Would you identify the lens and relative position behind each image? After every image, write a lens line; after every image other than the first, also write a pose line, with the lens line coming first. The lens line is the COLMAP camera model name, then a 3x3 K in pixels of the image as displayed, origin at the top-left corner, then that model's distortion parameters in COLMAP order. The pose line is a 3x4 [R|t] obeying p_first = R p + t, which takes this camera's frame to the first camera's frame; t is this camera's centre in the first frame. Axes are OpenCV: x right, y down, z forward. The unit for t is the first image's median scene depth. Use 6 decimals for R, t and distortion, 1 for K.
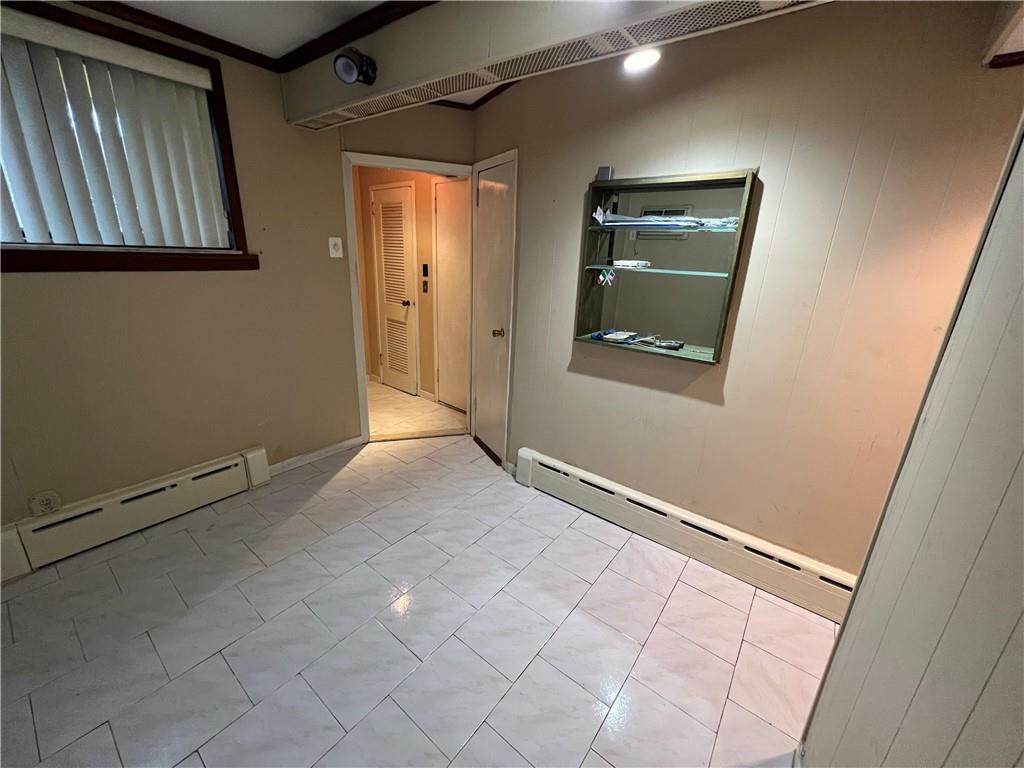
lens RADIAL K [[410.0, 0, 511.5], [0, 410.0, 382.6], [0, 0, 1]] dist [-0.000567, -0.000057]
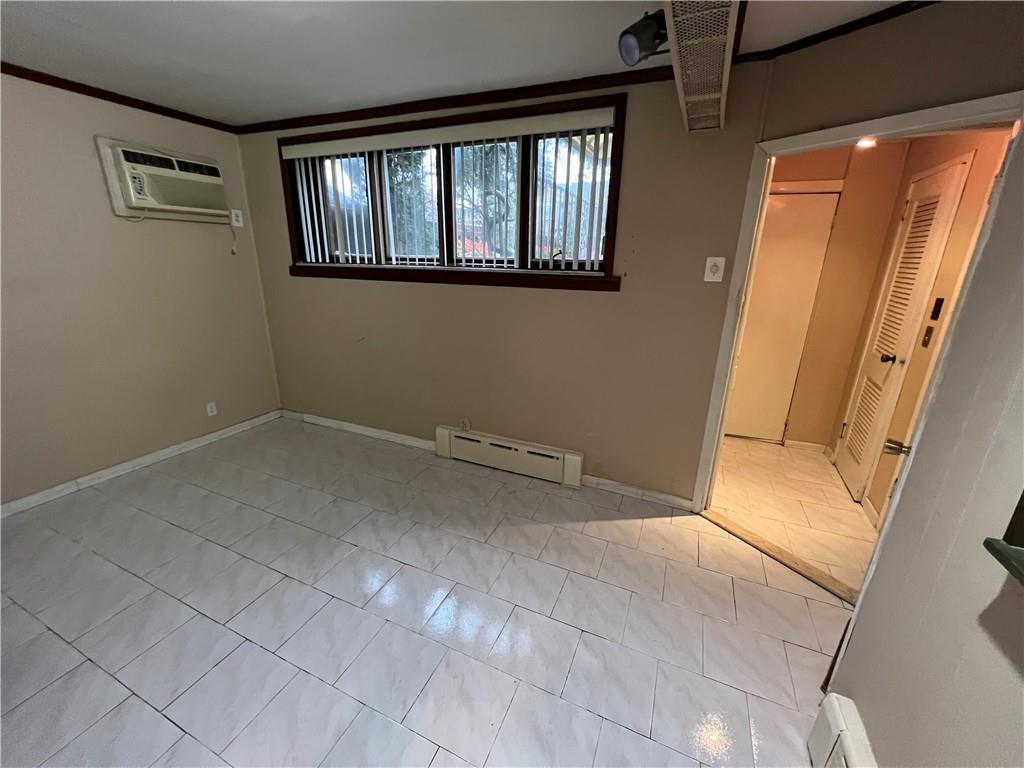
lens RADIAL K [[410.0, 0, 511.5], [0, 410.0, 382.6], [0, 0, 1]] dist [-0.000567, -0.000057]
pose [[0.242281, 0.251604, -0.937014, 0.289432], [-0.301909, 0.937390, 0.173641, -0.144739], [0.922036, 0.240824, 0.303073, 0.454555]]
